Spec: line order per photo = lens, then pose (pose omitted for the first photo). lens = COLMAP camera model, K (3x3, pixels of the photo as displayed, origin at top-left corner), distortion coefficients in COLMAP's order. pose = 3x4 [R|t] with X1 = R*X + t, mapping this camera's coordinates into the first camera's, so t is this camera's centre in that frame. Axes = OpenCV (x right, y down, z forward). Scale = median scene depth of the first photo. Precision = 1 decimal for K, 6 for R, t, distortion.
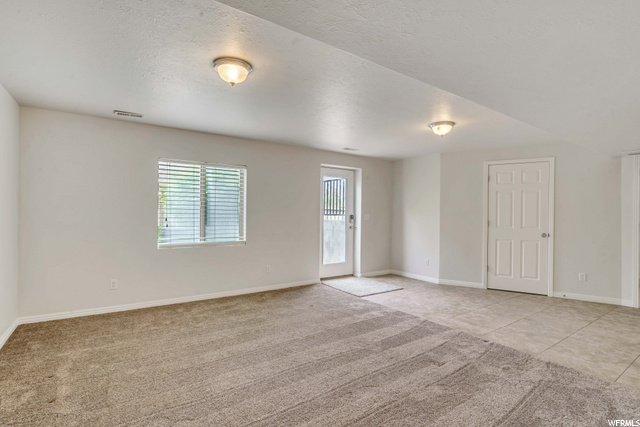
lens RADIAL K [[324.3, 0, 319.5], [0, 324.3, 206.9], [0, 0, 1]] dist [-0.001184, -0.000478]
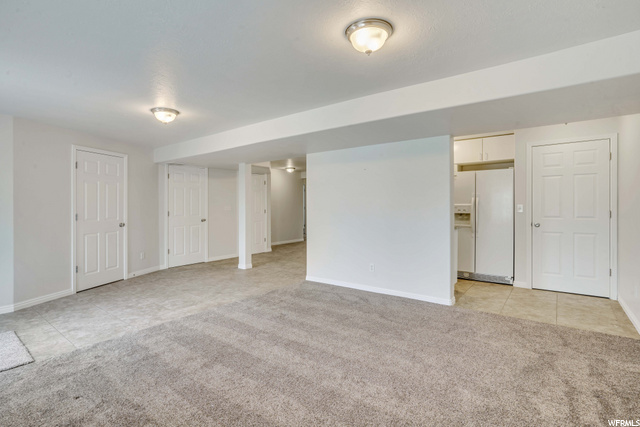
lens RADIAL K [[324.3, 0, 319.5], [0, 324.3, 206.9], [0, 0, 1]] dist [-0.001184, -0.000478]
pose [[-0.305269, -0.021662, 0.952020, -0.662296], [-0.011661, 0.999751, 0.019009, 0.000476], [-0.952195, -0.005299, -0.305446, 0.868373]]
